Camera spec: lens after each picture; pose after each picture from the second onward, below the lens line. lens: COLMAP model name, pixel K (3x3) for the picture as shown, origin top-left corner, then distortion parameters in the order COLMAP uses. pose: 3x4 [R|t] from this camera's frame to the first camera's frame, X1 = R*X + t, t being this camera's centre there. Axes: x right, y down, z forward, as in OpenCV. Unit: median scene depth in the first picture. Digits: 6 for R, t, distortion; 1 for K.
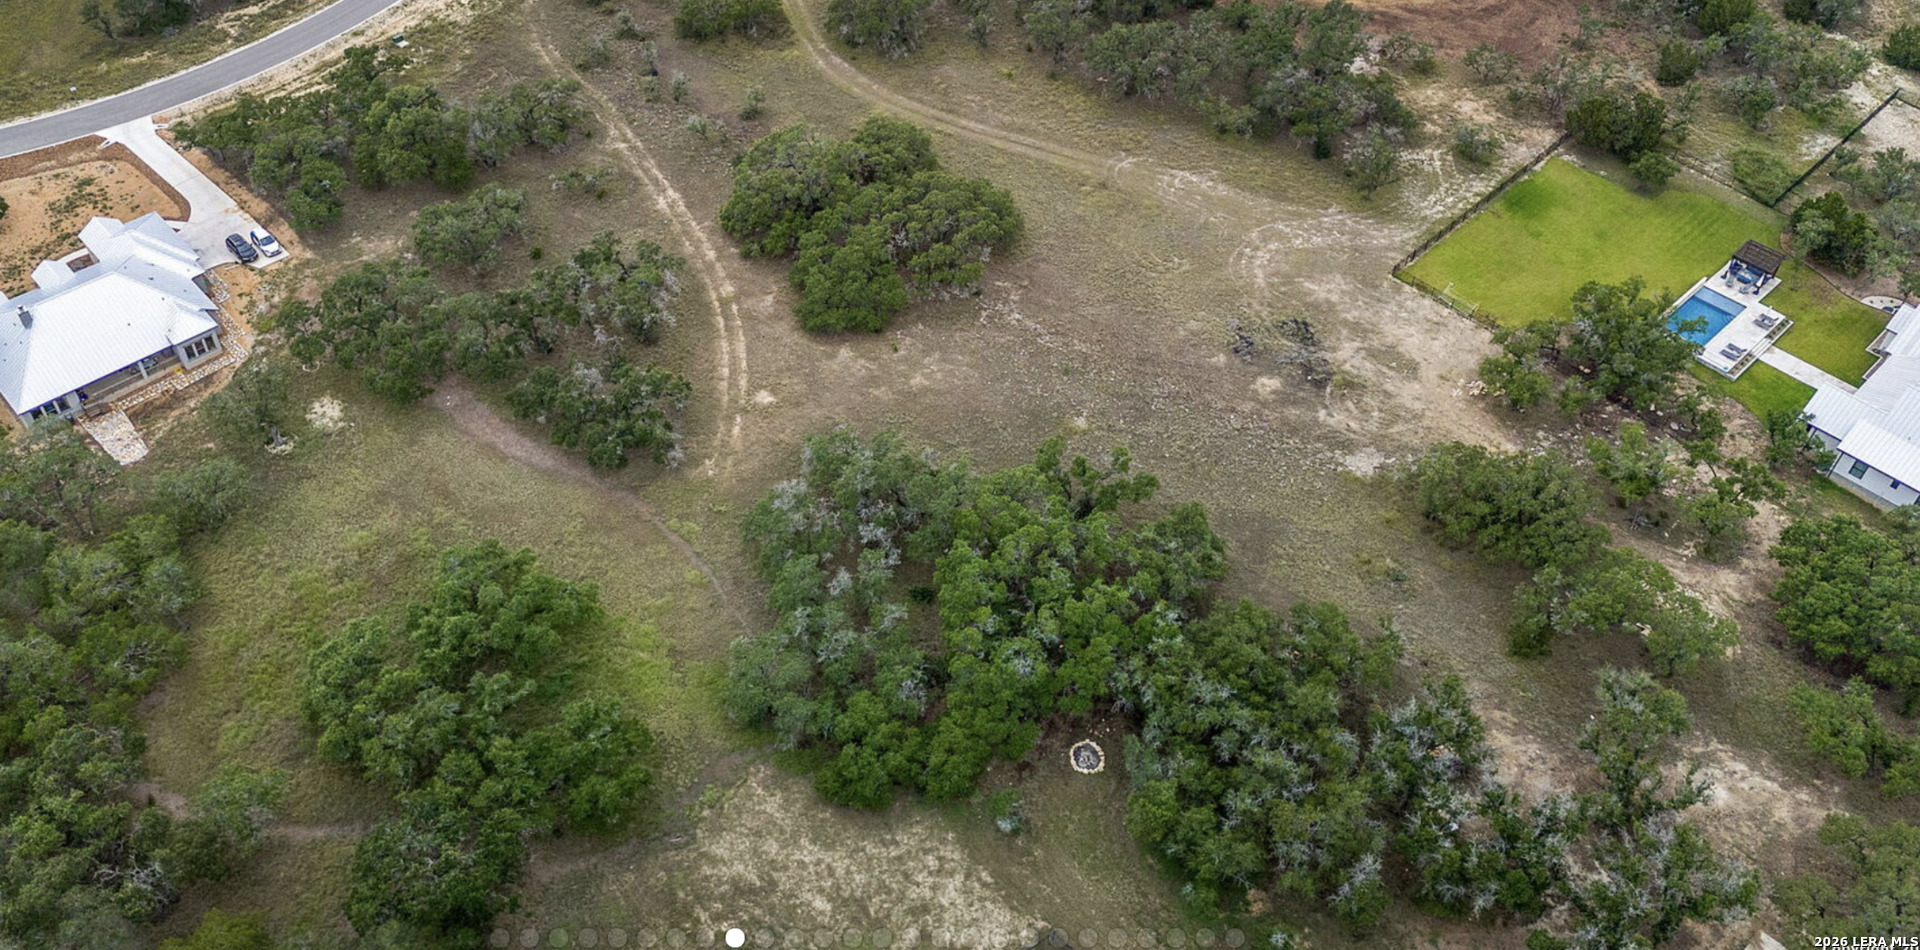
lens RADIAL K [[1582.7, 0, 879.2], [0, 1582.7, 368.2], [0, 0, 1]] dist [0.127745, -0.215747]
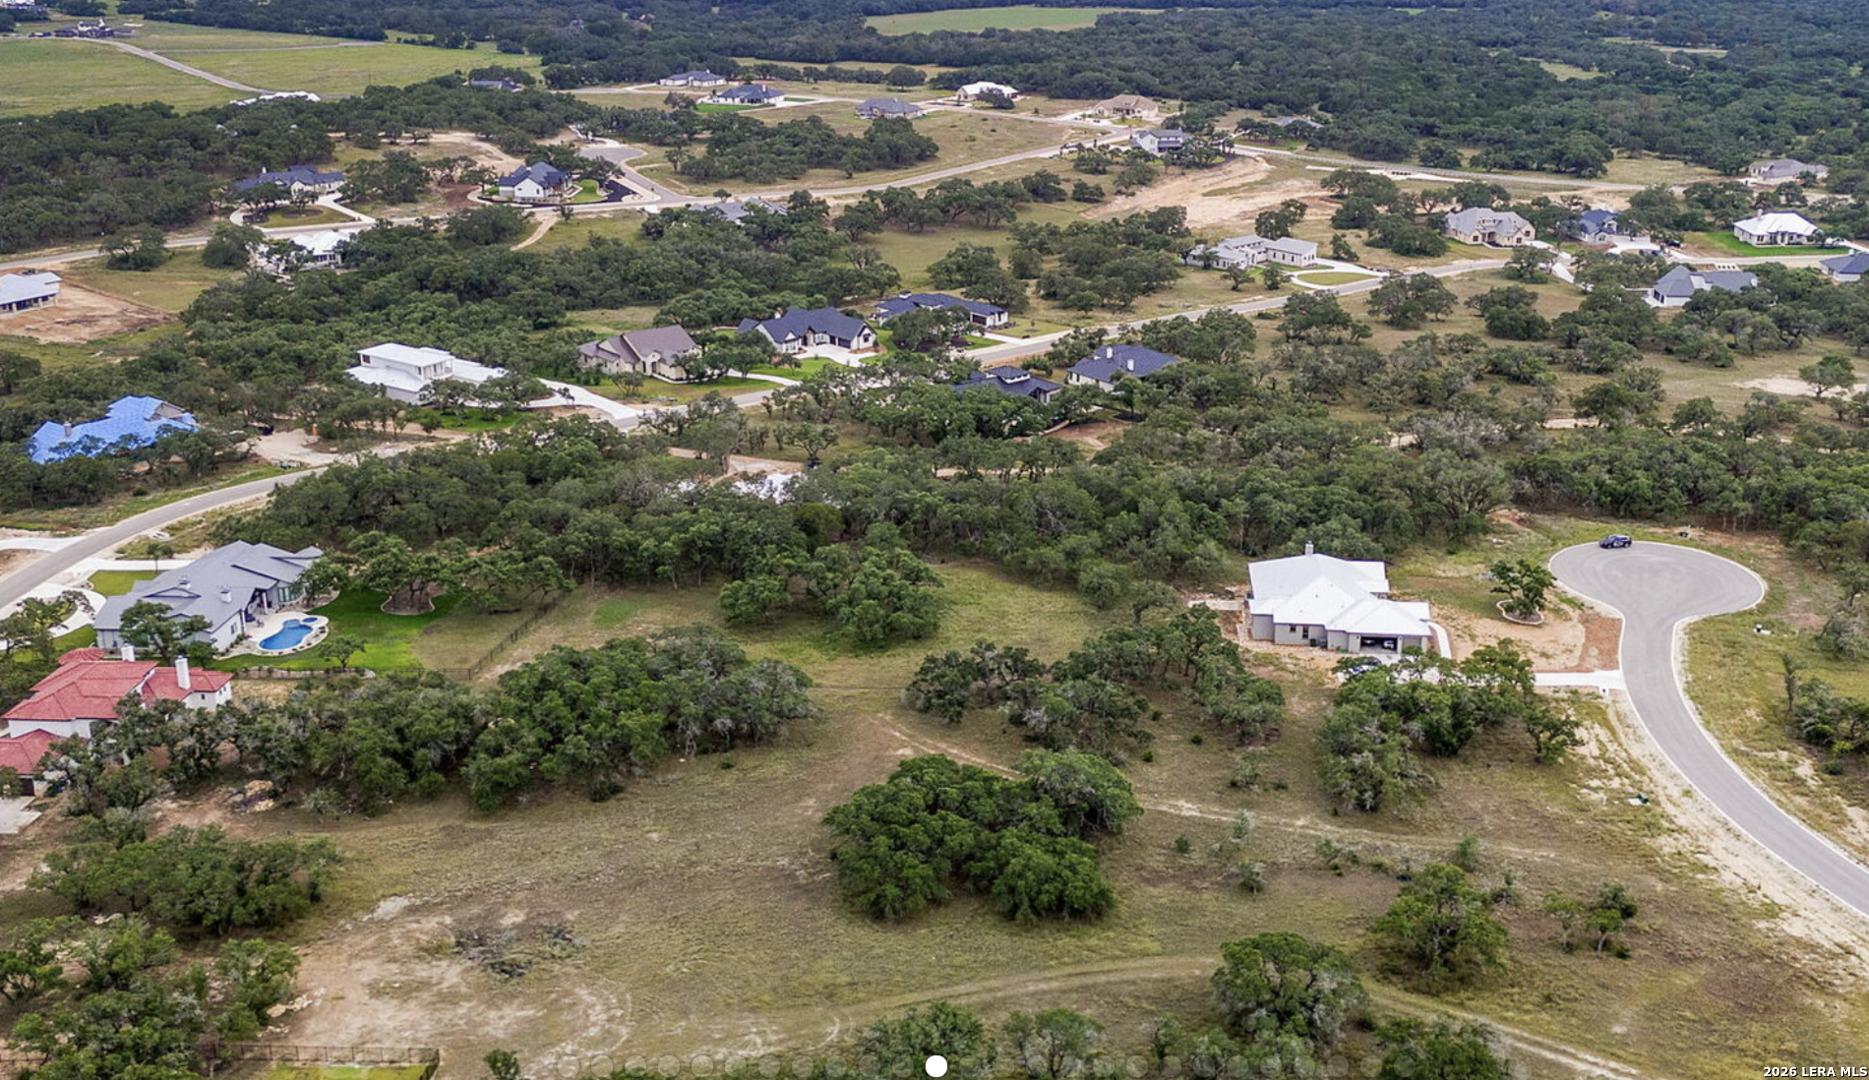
lens RADIAL K [[1810.2, 0, 996.3], [0, 1810.2, 397.8], [0, 0, 1]] dist [0.097840, -0.112754]
pose [[-0.722761, 0.184491, -0.666018, 0.673630], [-0.478308, 0.562072, 0.674756, -0.993344], [0.498837, 0.806249, -0.318001, 1.180755]]
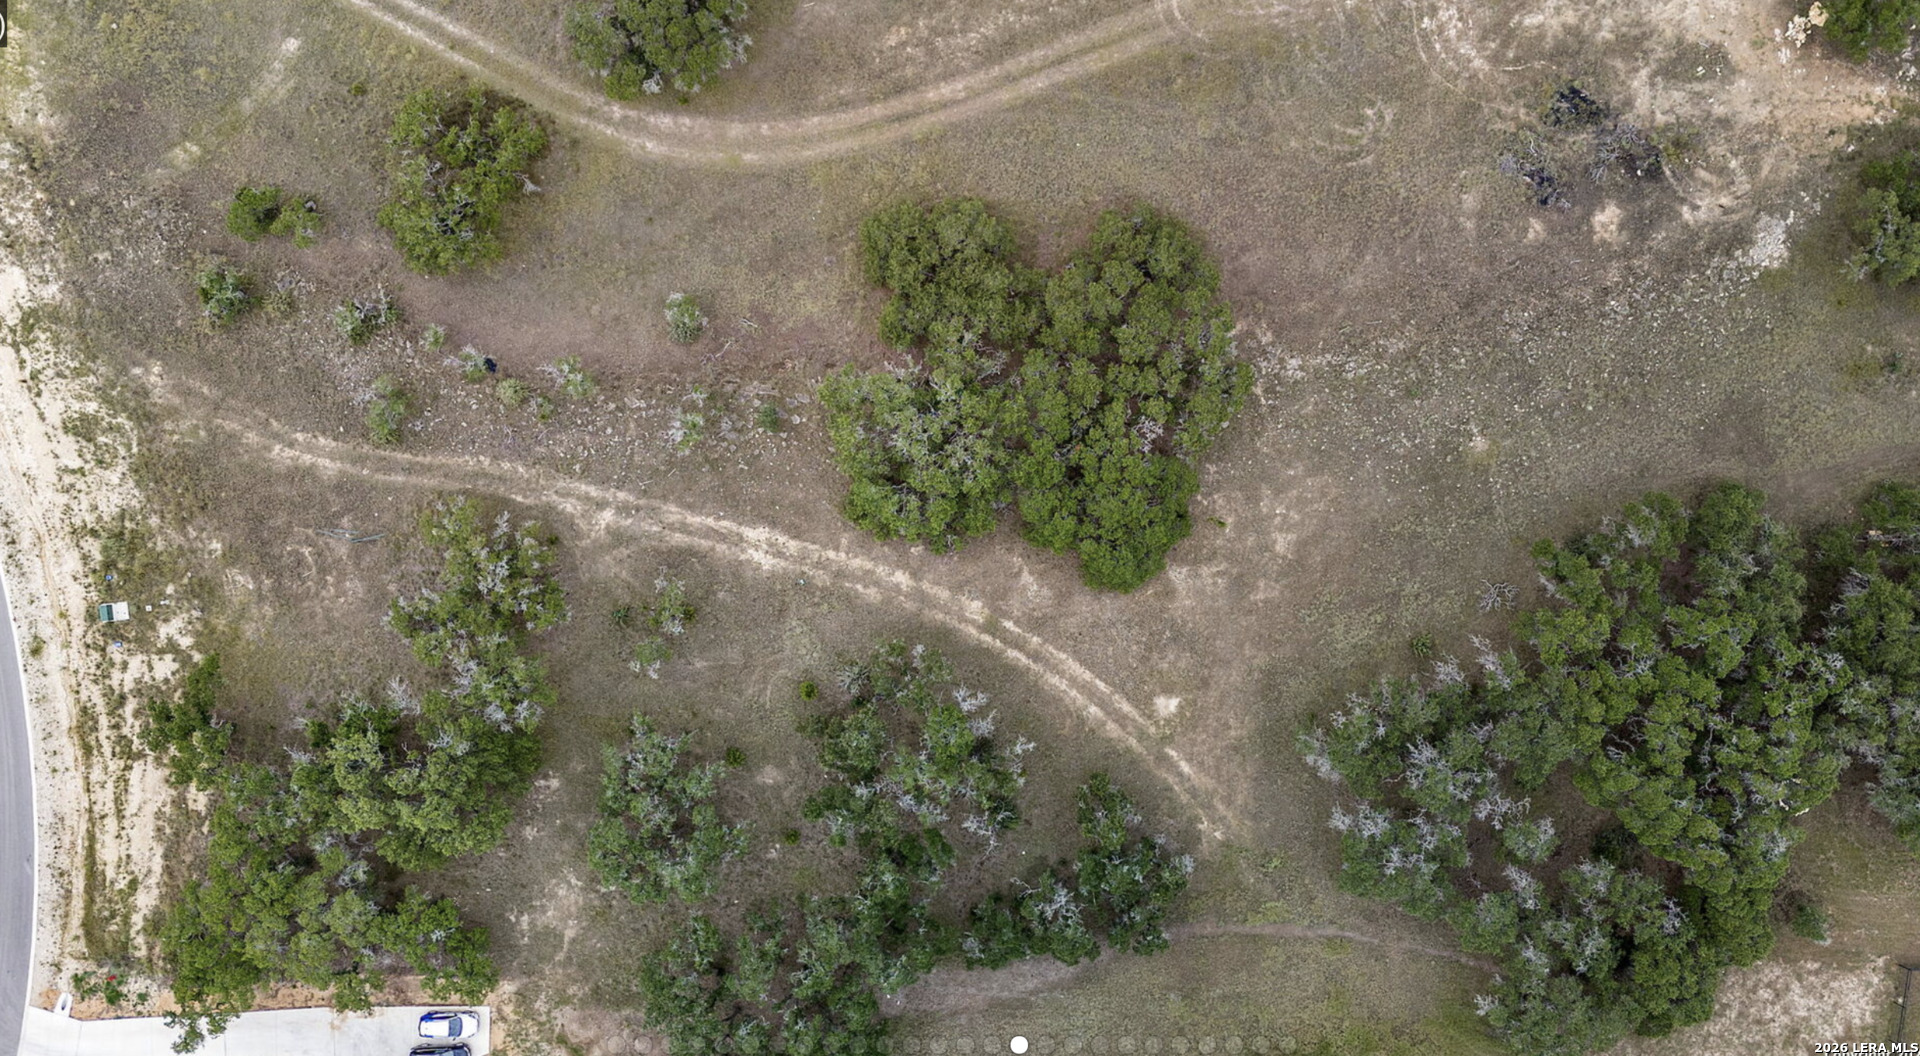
lens RADIAL K [[1498.5, 0, 960.0], [0, 1498.5, 528.0], [0, 0, 1]] dist [0.084990, -0.089911]
pose [[0.684153, -0.729337, 0.001298, -0.075451], [0.493744, 0.464463, 0.735181, -0.584748], [-0.536798, -0.502336, 0.677870, 0.566006]]
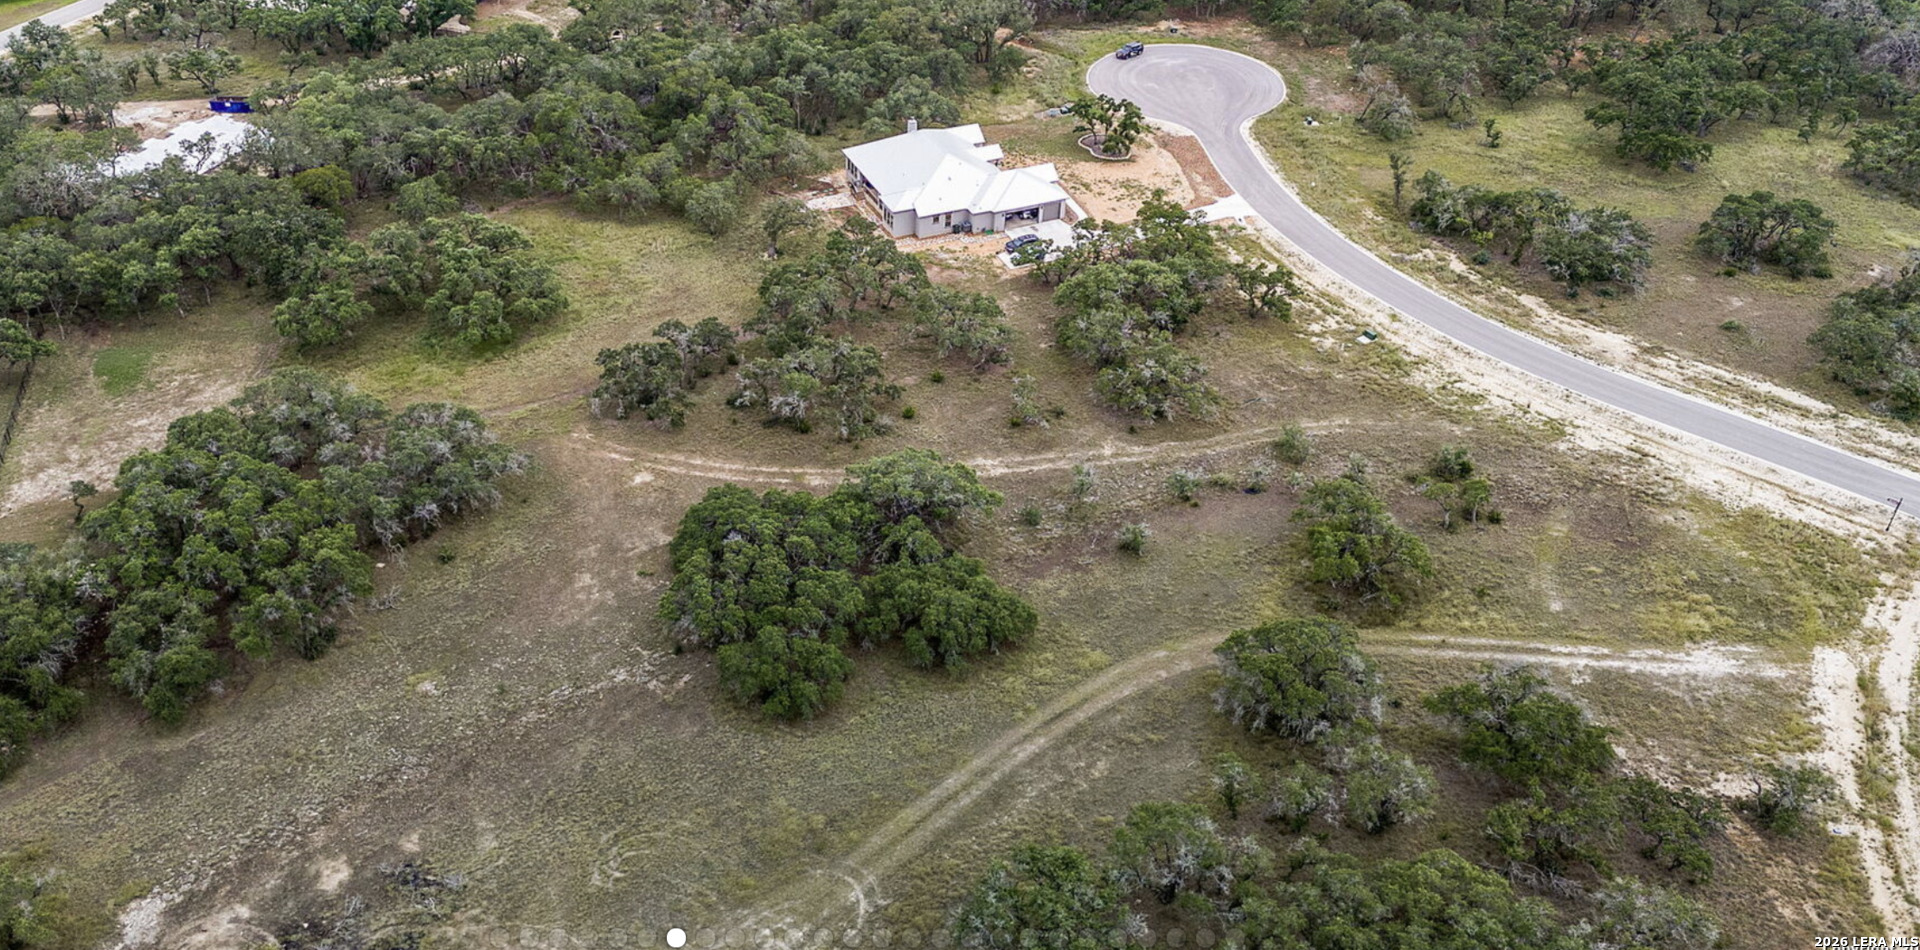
lens RADIAL K [[1590.0, 0, 875.6], [0, 1590.0, 359.1], [0, 0, 1]] dist [0.089078, -0.082209]
pose [[-0.337077, 0.507523, -0.792969, 0.586680], [-0.652525, 0.481207, 0.585363, -0.647782], [0.678668, 0.714745, 0.168968, 0.833855]]
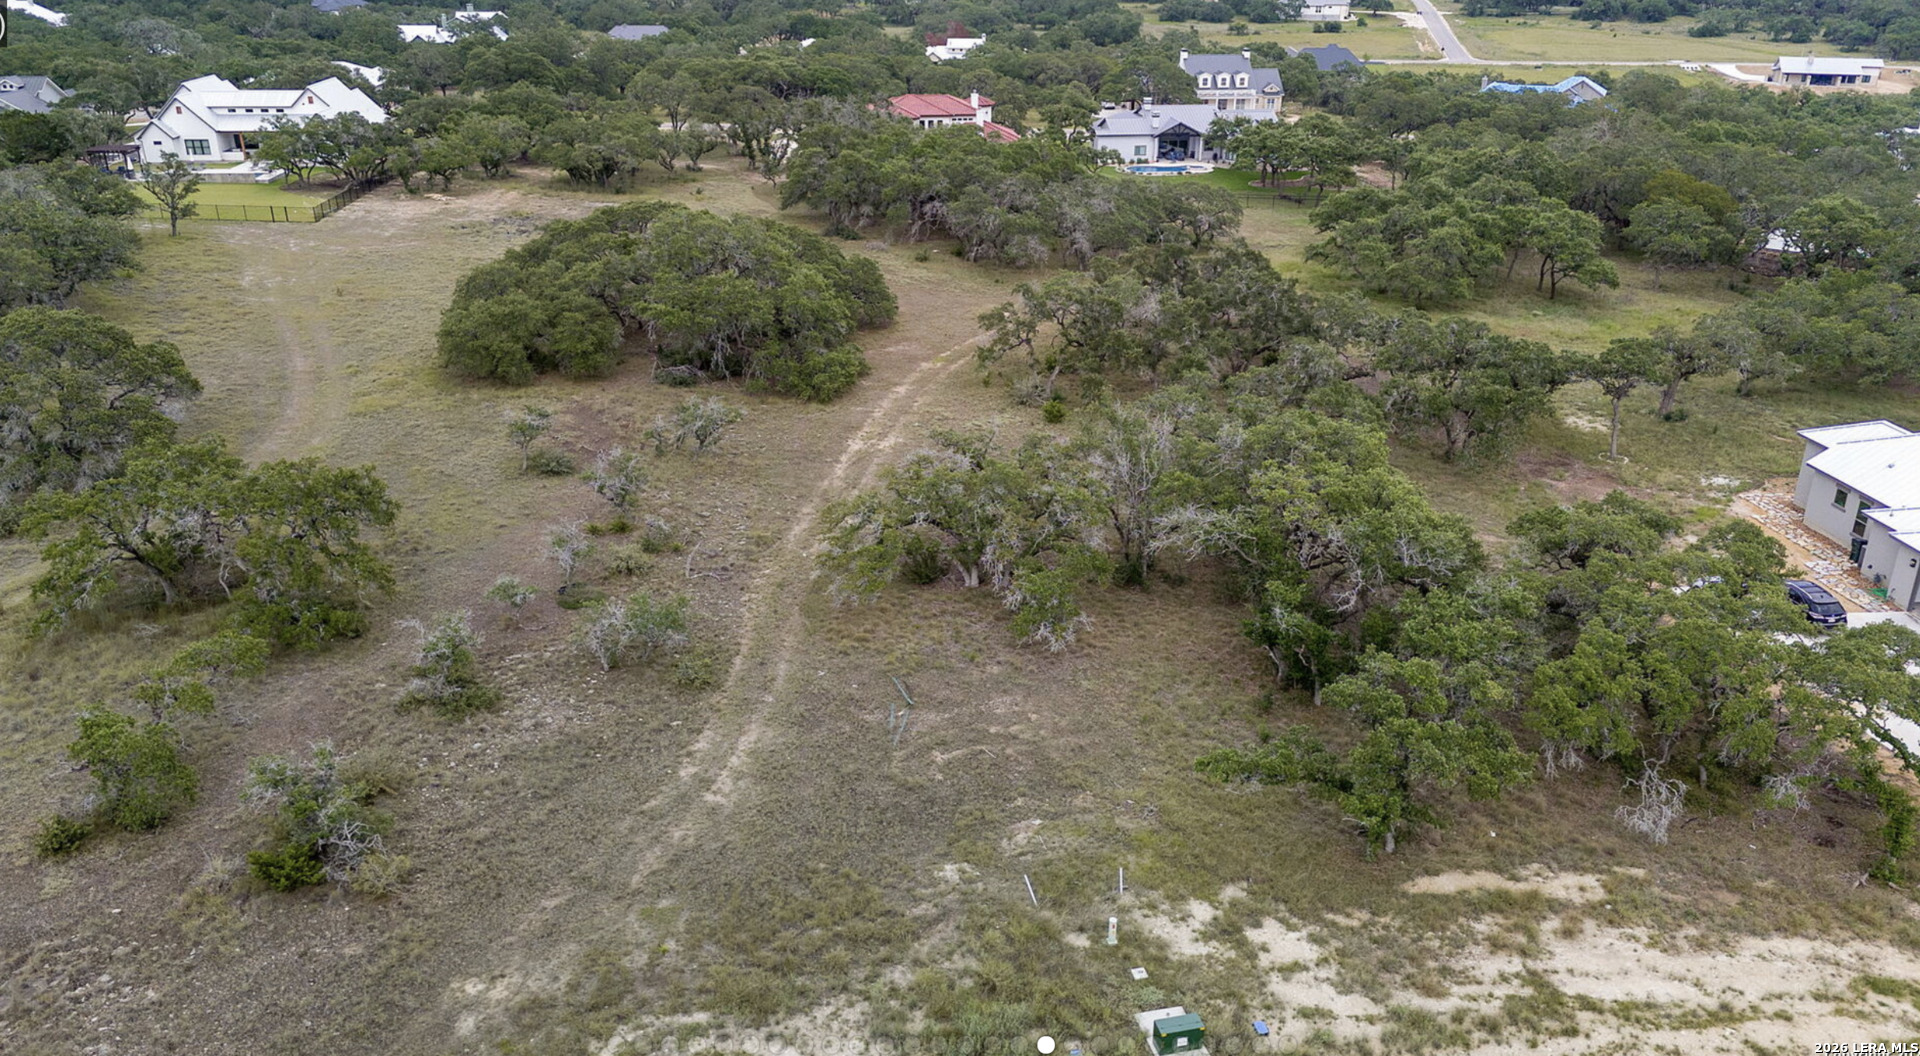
lens RADIAL K [[1446.2, 0, 960.0], [0, 1446.2, 528.0], [0, 0, 1]] dist [0.070686, -0.061422]
pose [[-0.803649, -0.238181, 0.545361, -0.443755], [0.398295, 0.465623, 0.790288, -0.479242], [-0.442164, 0.852329, -0.279331, 1.232121]]
